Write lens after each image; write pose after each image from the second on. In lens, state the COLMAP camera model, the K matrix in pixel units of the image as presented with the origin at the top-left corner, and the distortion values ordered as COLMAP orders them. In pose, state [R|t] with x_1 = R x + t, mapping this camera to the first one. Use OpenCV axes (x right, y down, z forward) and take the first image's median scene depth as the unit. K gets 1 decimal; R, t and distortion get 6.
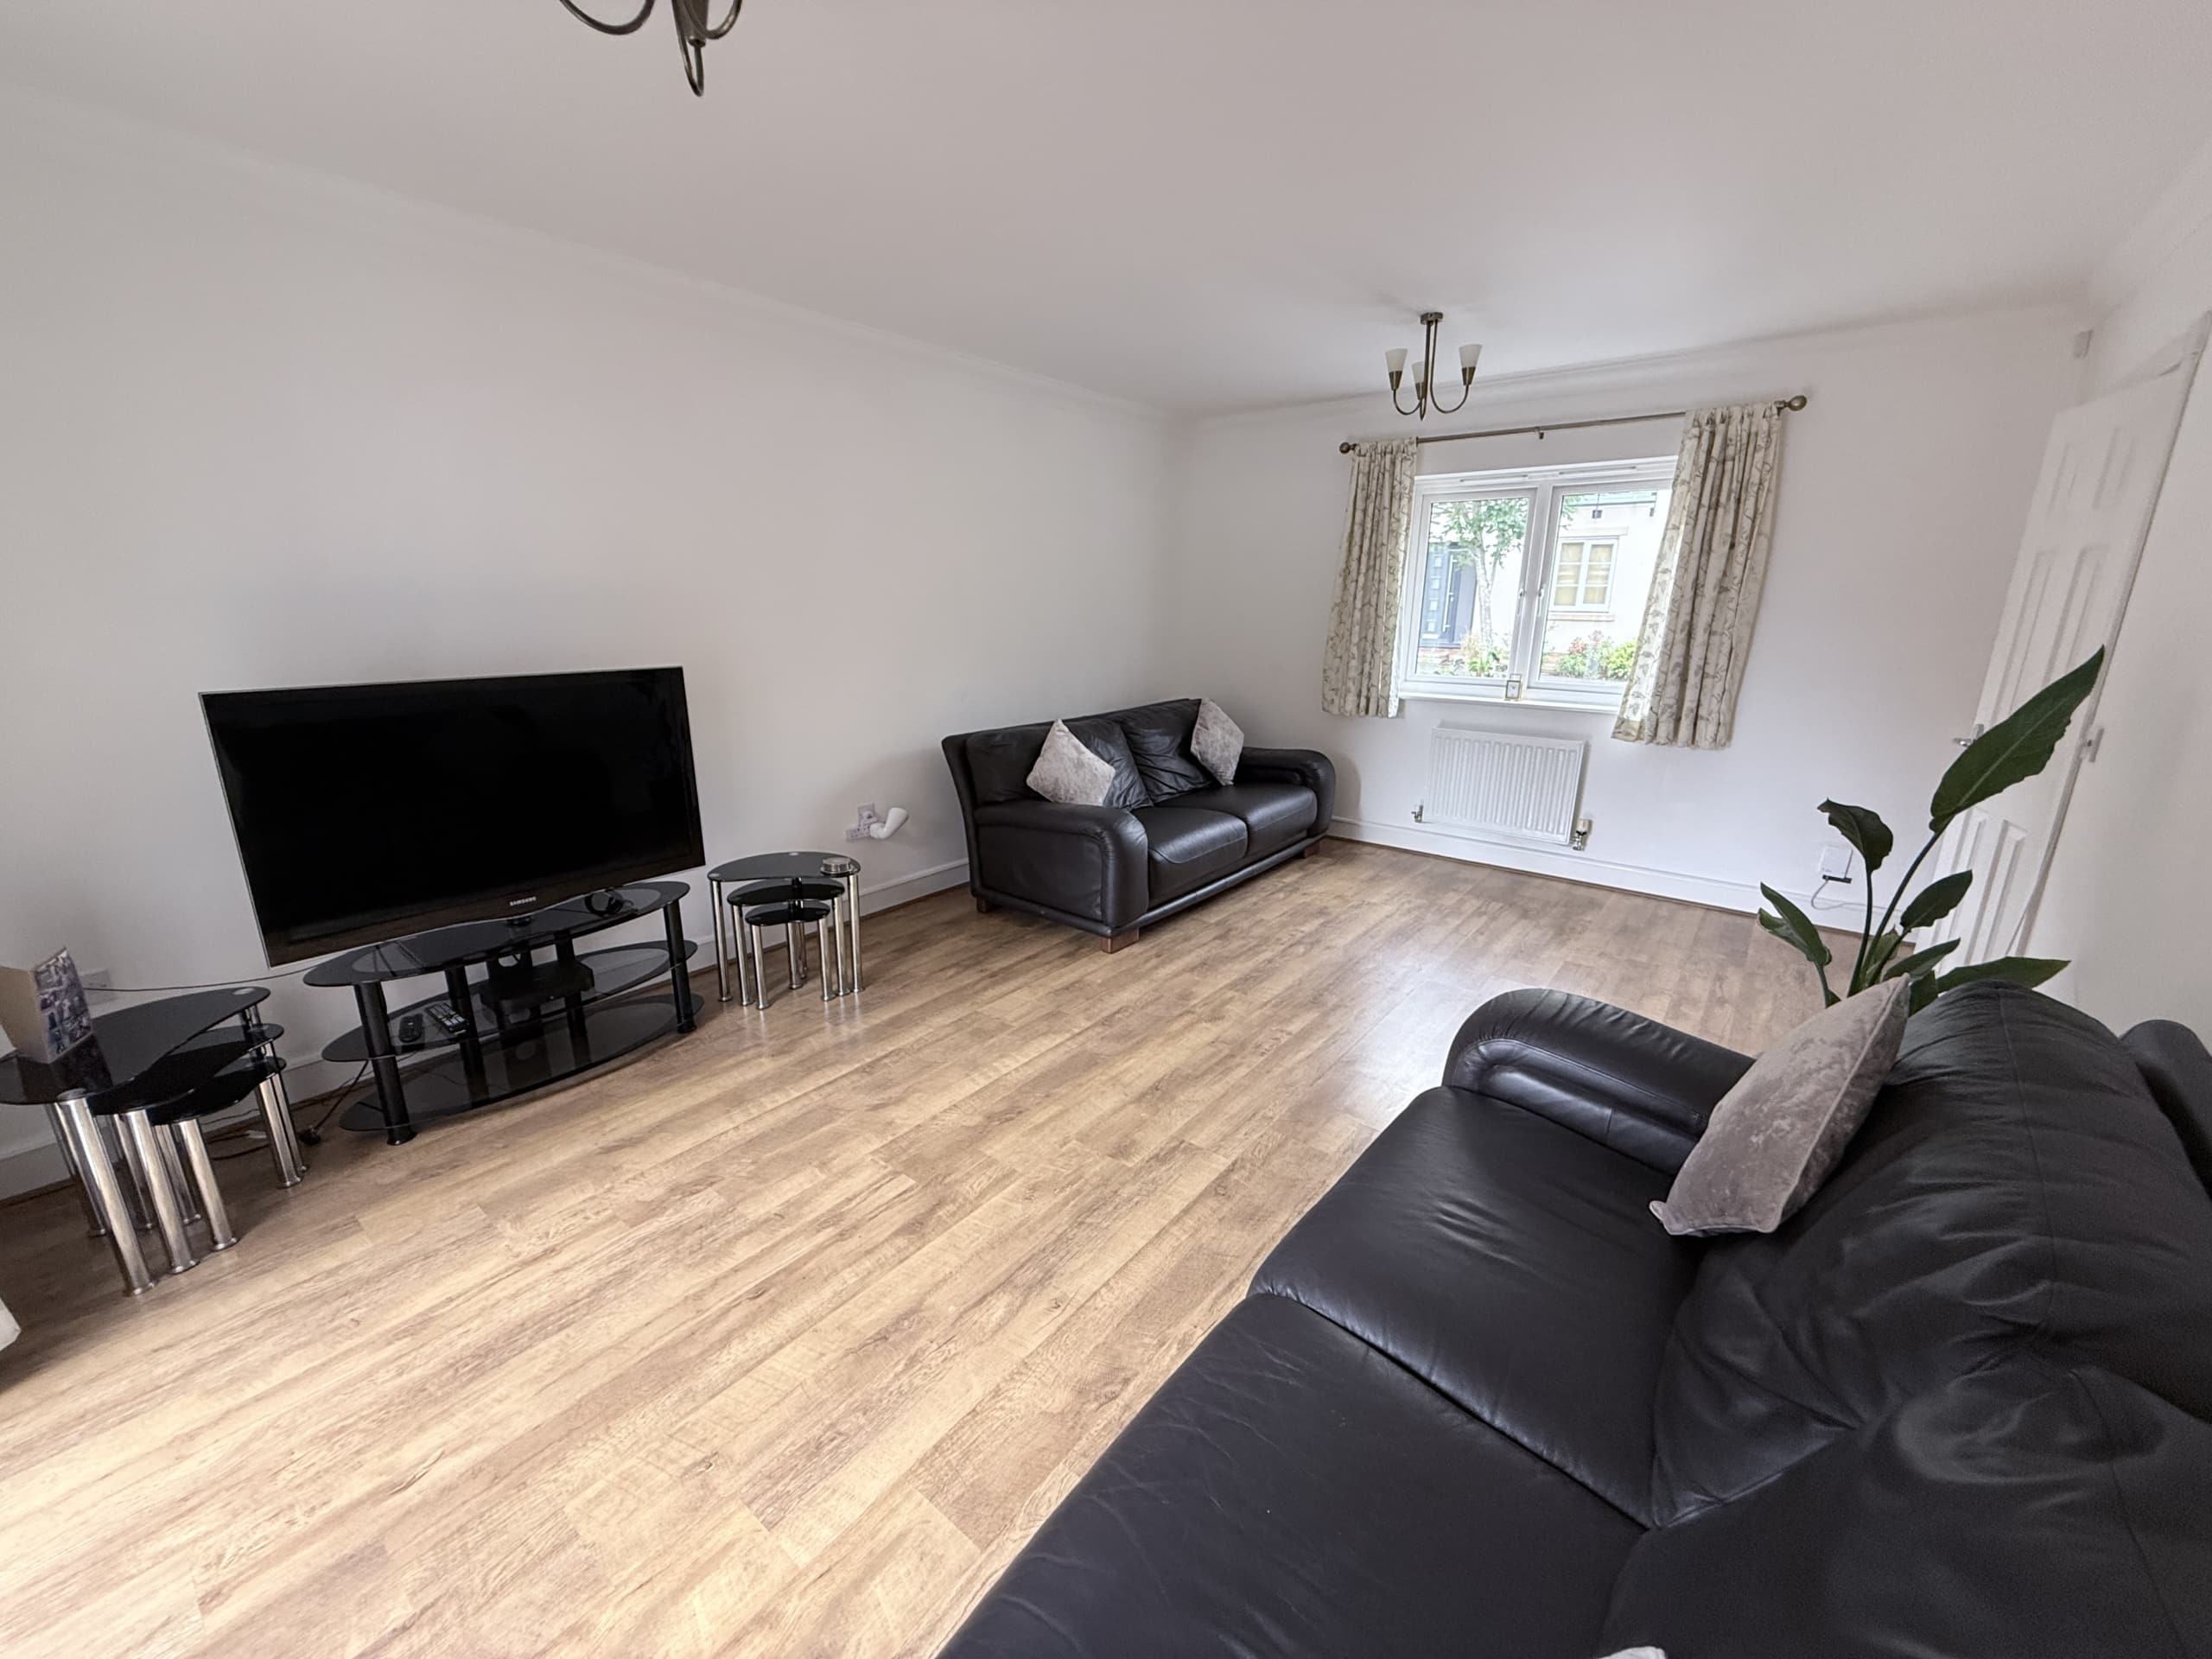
lens RADIAL K [[881.2, 0, 1101.6], [0, 881.2, 829.6], [0, 0, 1]] dist [-0.000413, 0.000087]
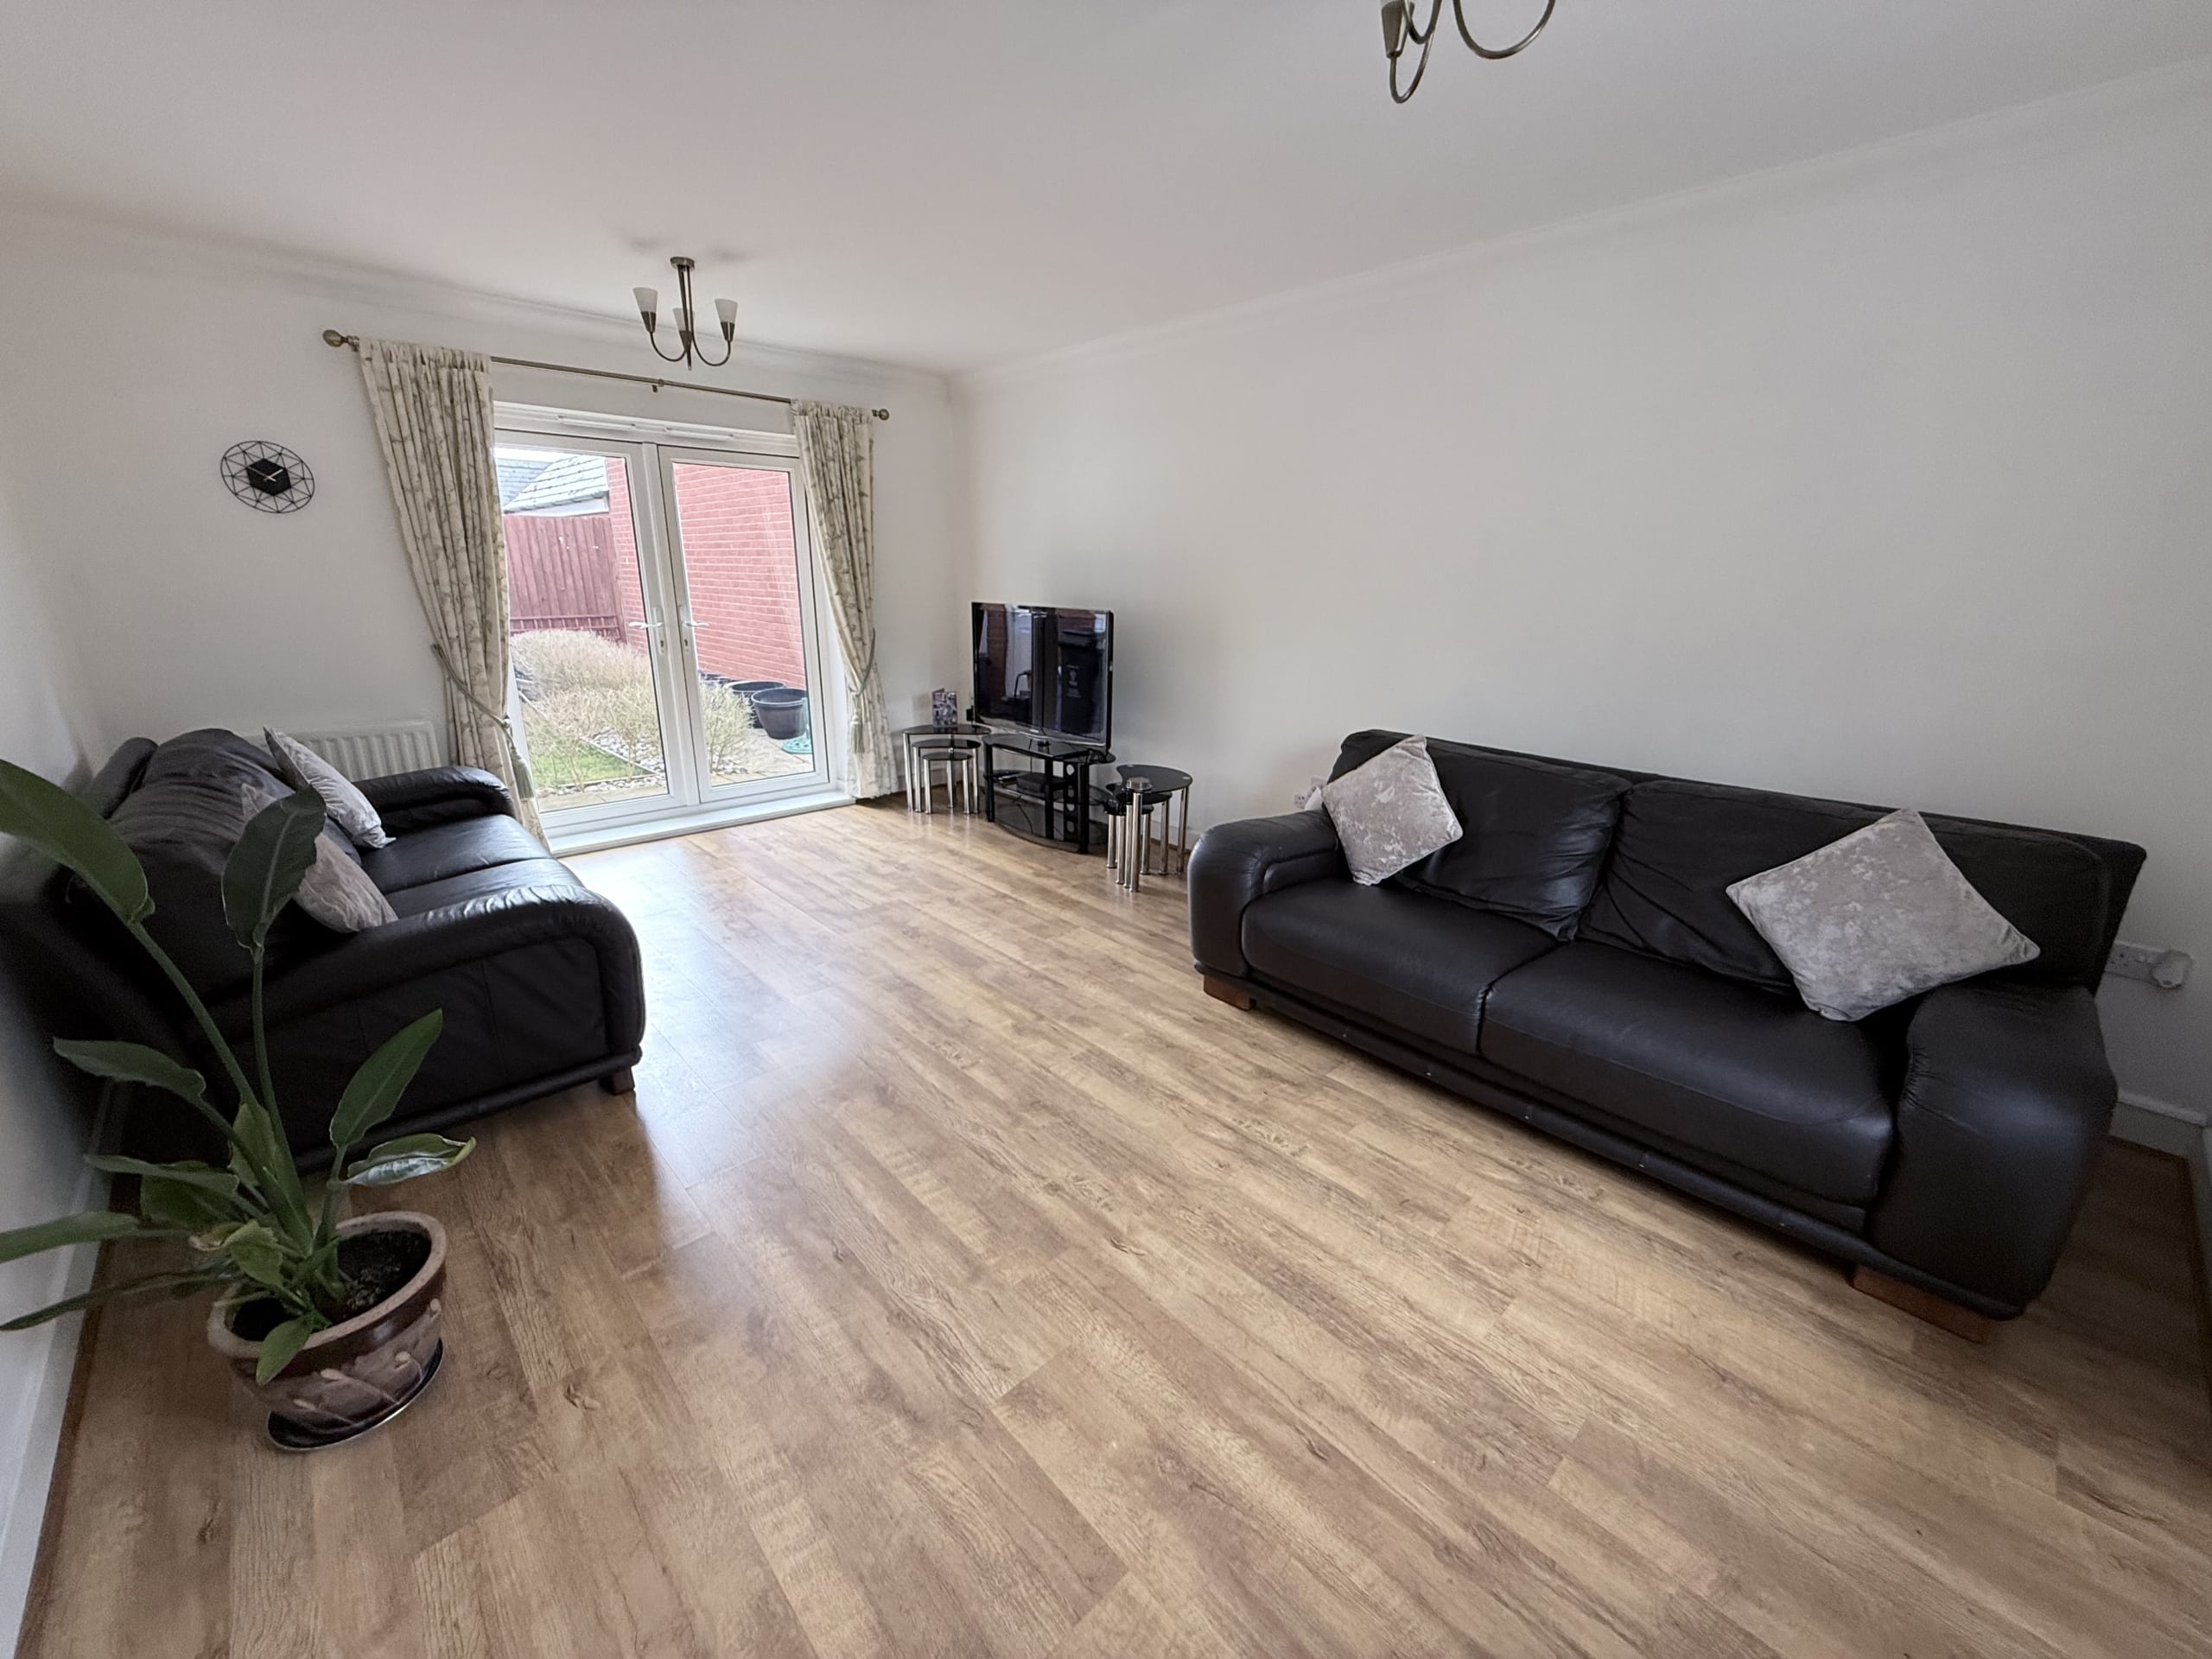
lens RADIAL K [[881.2, 0, 1101.6], [0, 881.2, 829.6], [0, 0, 1]] dist [-0.000413, 0.000087]
pose [[-0.147706, 0.275763, -0.949809, 1.002041], [-0.267468, 0.913422, 0.306793, -0.296468], [0.952179, 0.299359, -0.061160, 1.175824]]
